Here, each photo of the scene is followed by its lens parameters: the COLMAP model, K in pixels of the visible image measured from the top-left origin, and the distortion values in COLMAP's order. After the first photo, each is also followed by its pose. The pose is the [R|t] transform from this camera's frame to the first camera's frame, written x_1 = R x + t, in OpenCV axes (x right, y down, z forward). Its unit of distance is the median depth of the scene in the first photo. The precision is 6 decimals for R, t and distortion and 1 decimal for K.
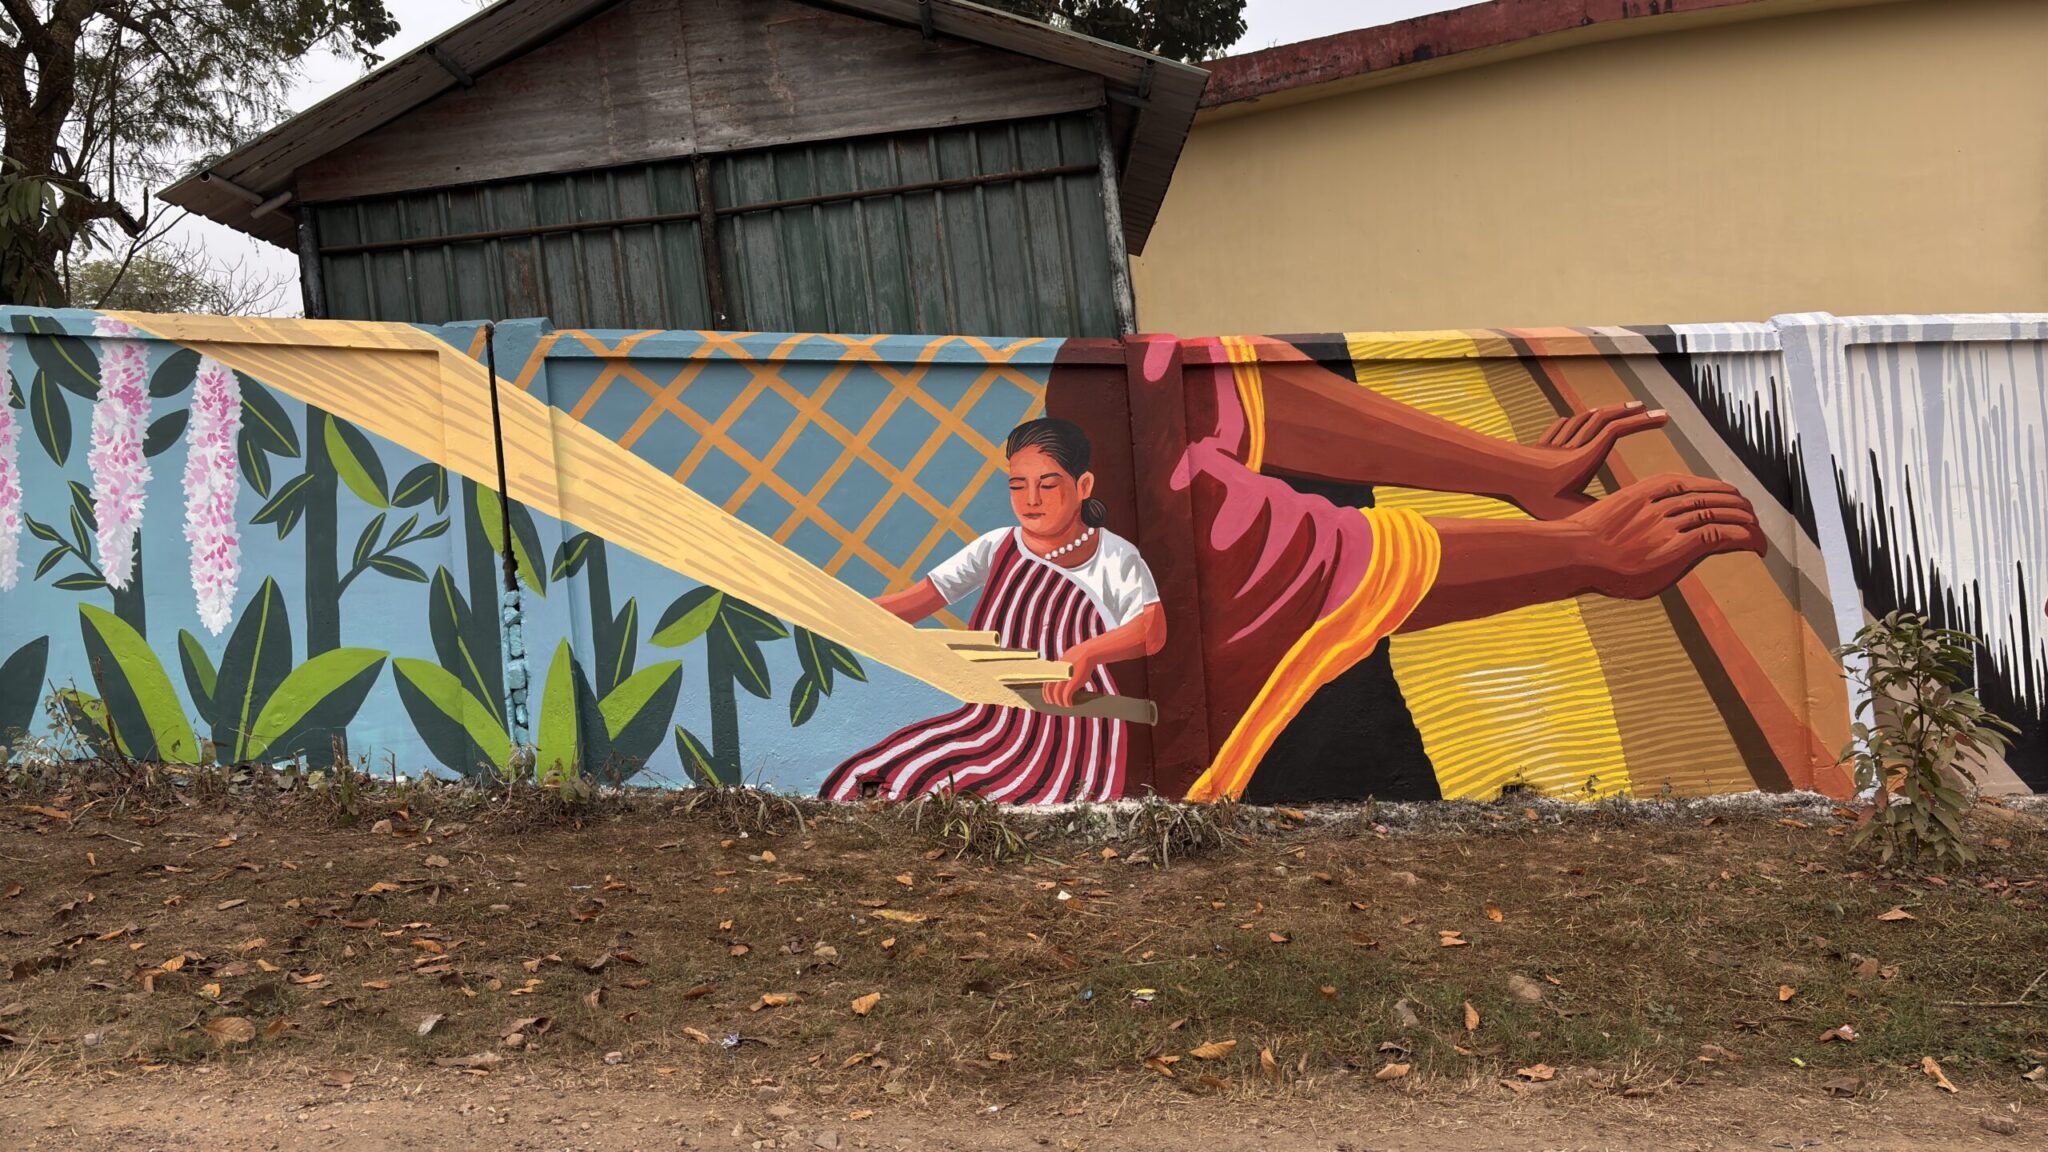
lens RADIAL K [[1624.8, 0, 1024.2], [0, 1624.8, 574.1], [0, 0, 1]] dist [-0.004350, -0.002999]
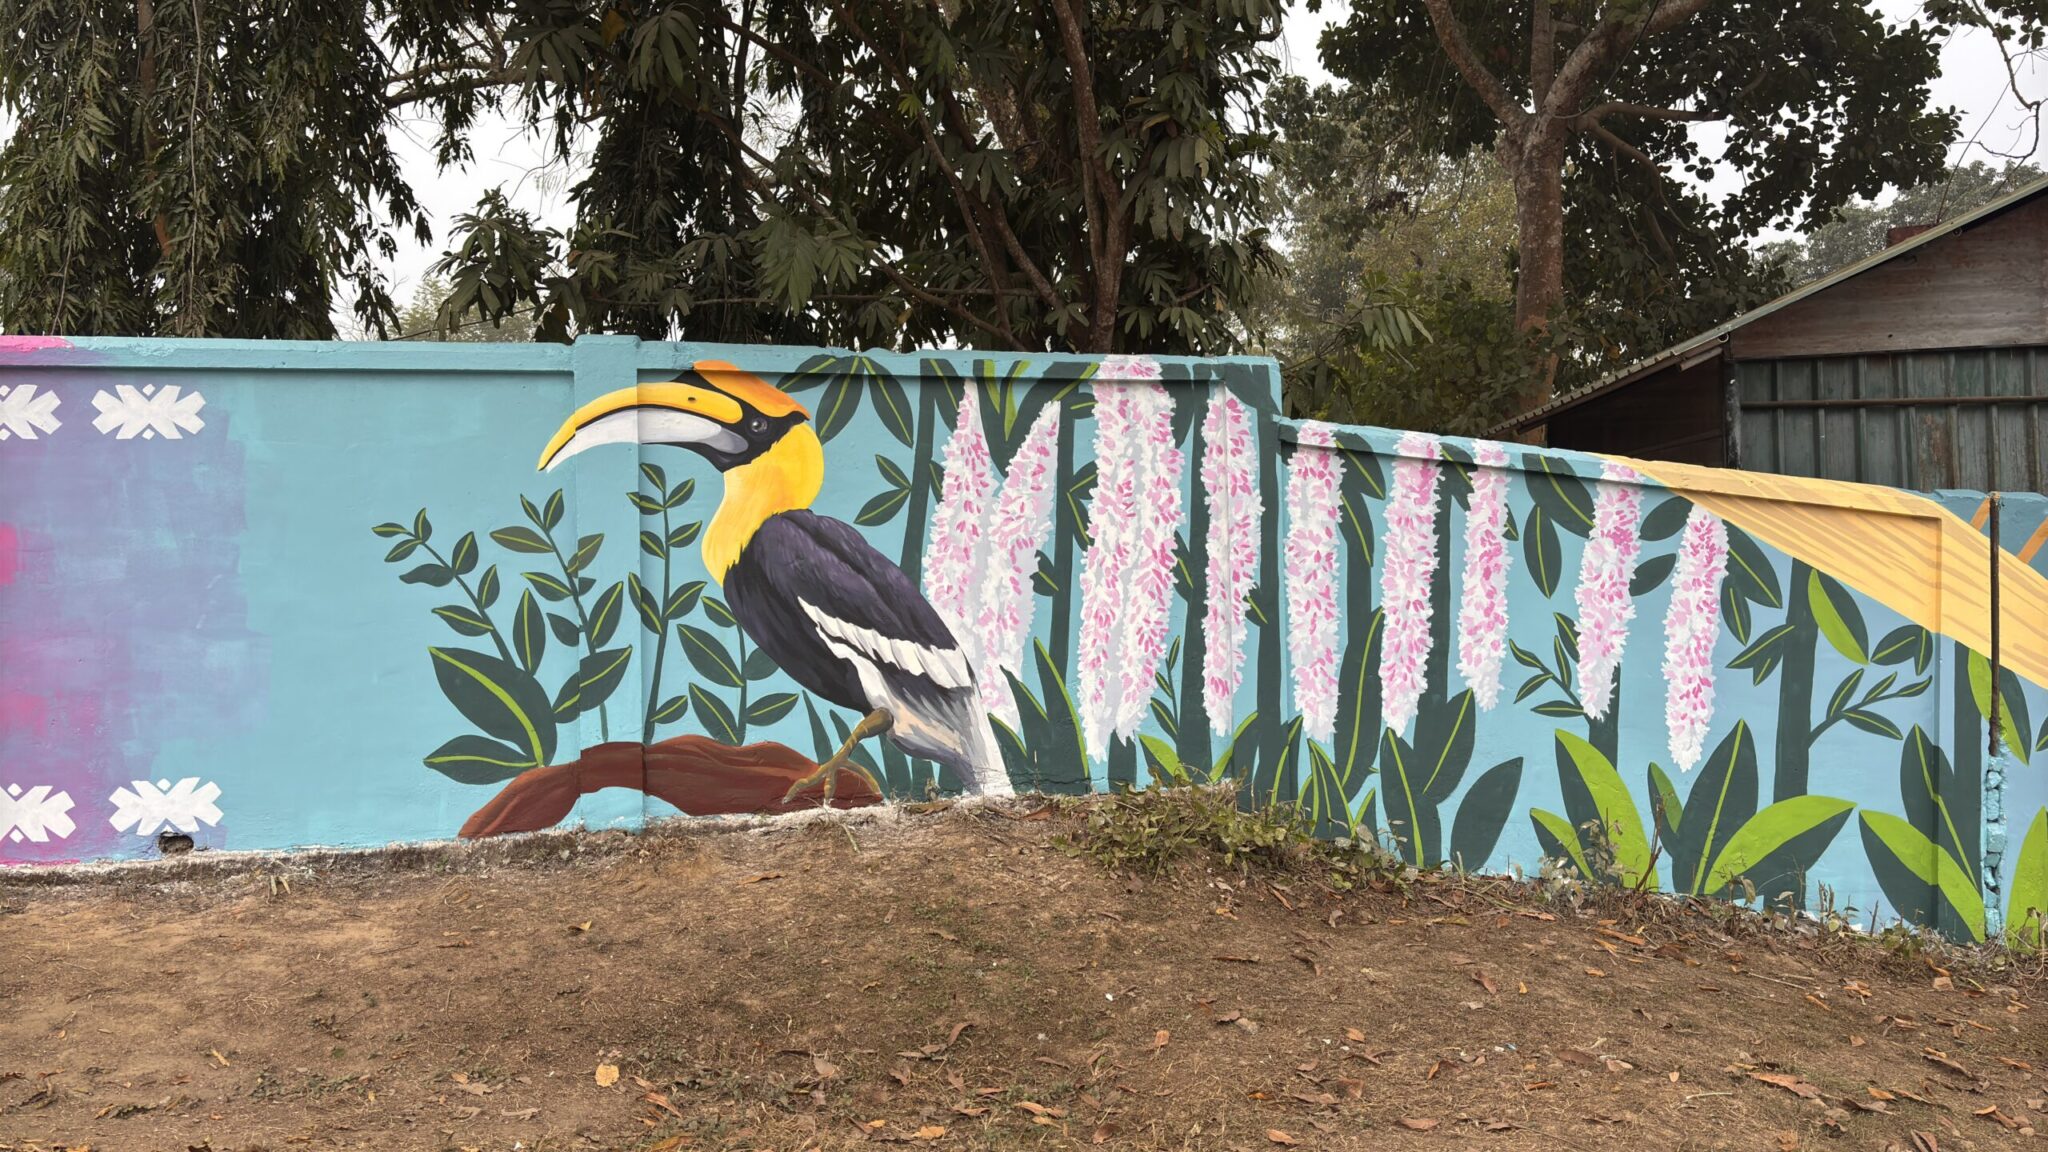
lens RADIAL K [[1624.8, 0, 1023.3], [0, 1624.8, 578.0], [0, 0, 1]] dist [-0.004350, -0.002999]
pose [[0.990406, 0.082216, -0.111074, -0.815051], [-0.086440, 0.995685, -0.033756, -0.014188], [0.107819, 0.043033, 0.993239, -0.087310]]
